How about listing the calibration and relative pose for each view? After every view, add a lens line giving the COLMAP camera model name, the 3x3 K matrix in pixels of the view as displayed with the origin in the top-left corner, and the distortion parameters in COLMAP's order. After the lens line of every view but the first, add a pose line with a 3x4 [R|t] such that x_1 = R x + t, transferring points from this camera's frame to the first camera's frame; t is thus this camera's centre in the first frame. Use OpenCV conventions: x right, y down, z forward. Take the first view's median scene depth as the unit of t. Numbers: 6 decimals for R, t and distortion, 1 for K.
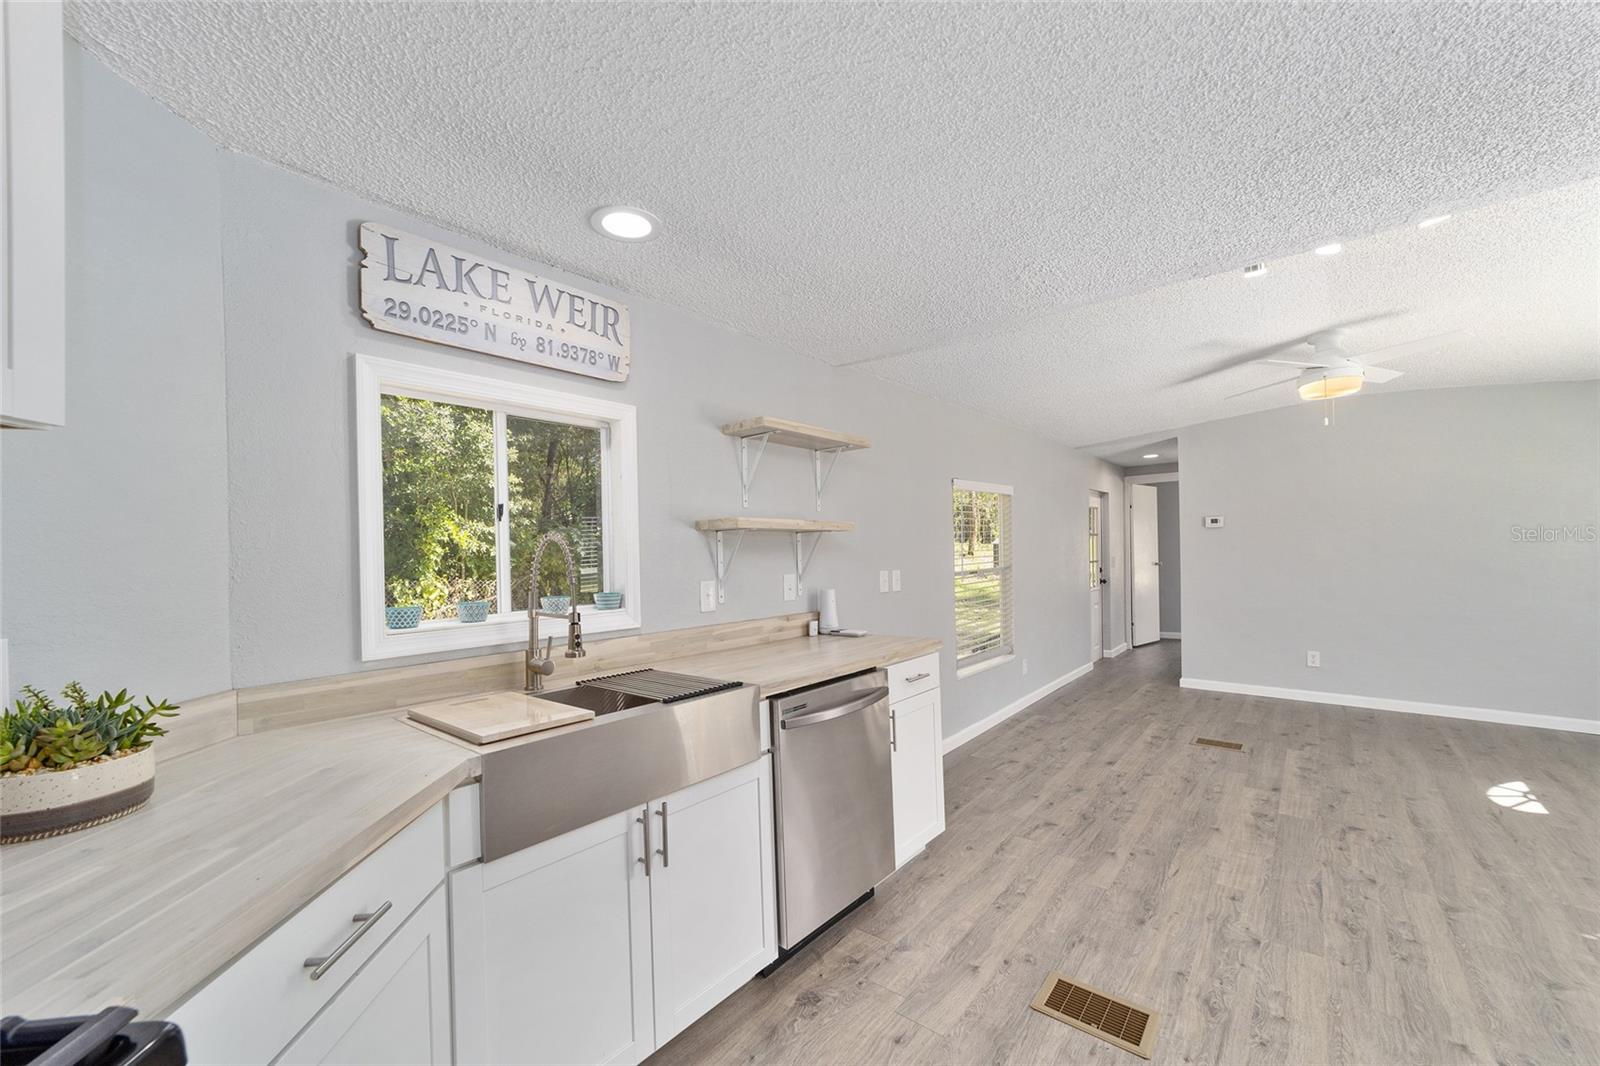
lens RADIAL K [[617.0, 0, 796.7], [0, 617.0, 554.0], [0, 0, 1]] dist [-0.014634, 0.007357]
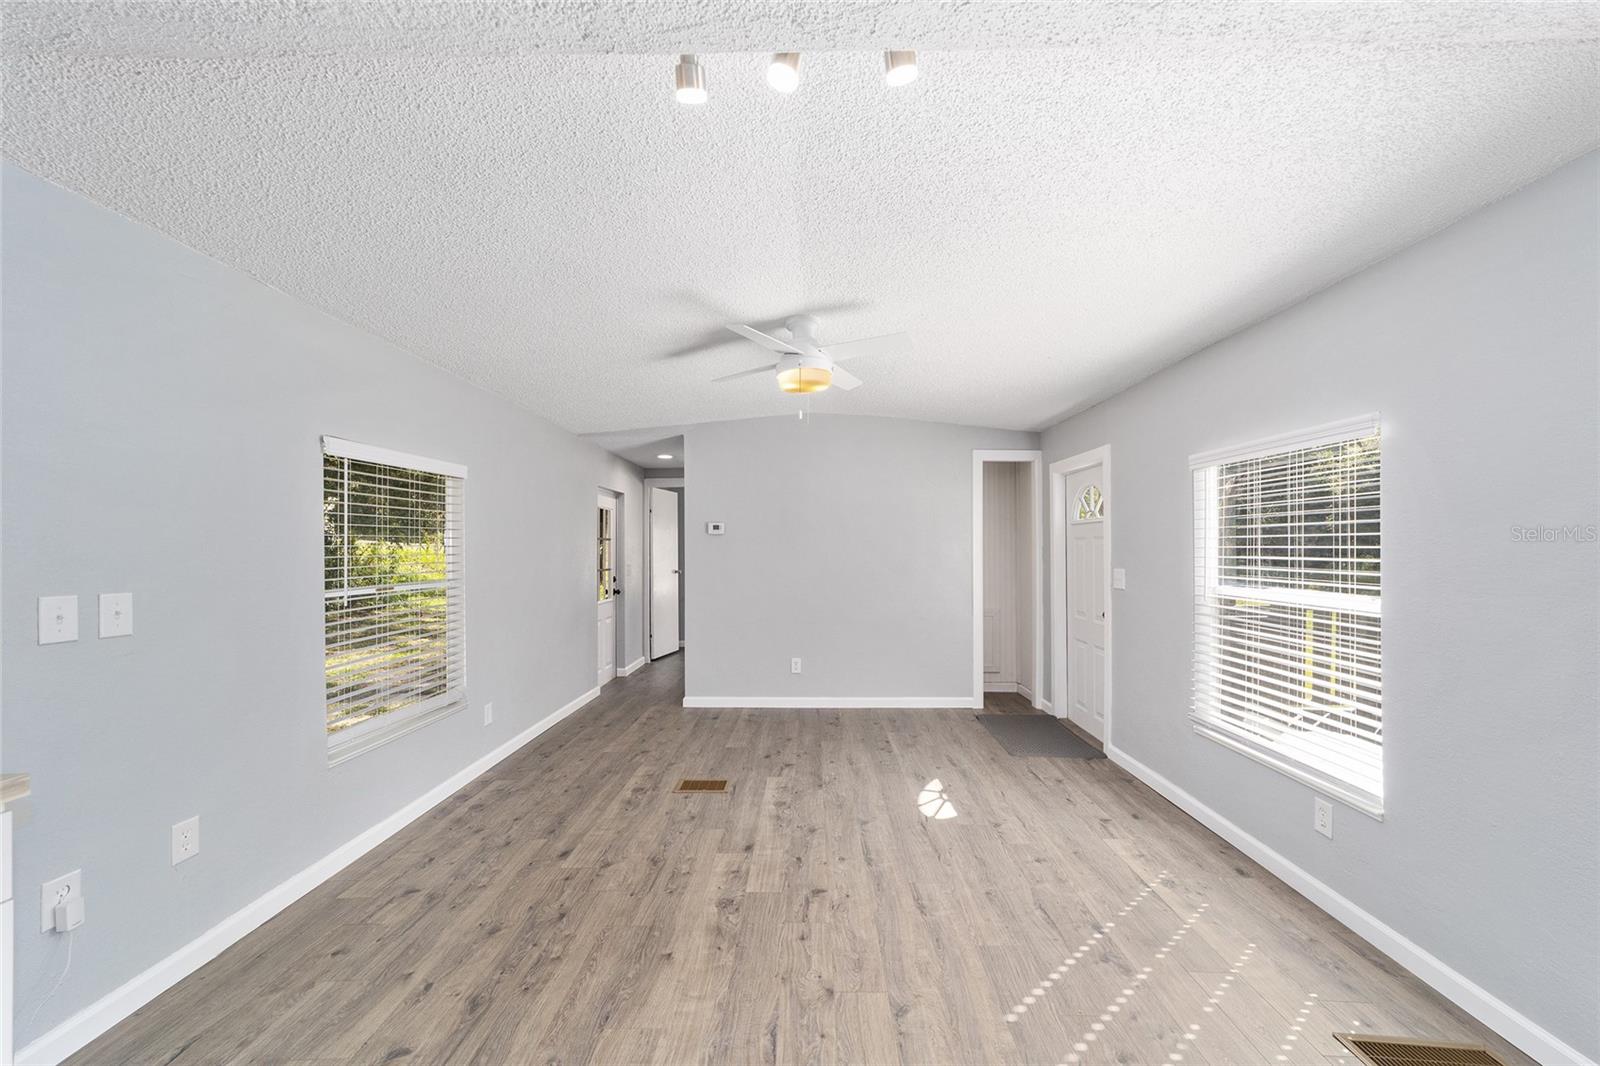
lens RADIAL K [[617.0, 0, 800.9], [0, 617.0, 552.4], [0, 0, 1]] dist [-0.014634, 0.007357]
pose [[0.772847, 0.015834, 0.634395, 0.376356], [-0.007726, 0.999849, -0.015544, -0.002773], [-0.634545, 0.007111, 0.772853, 0.385662]]
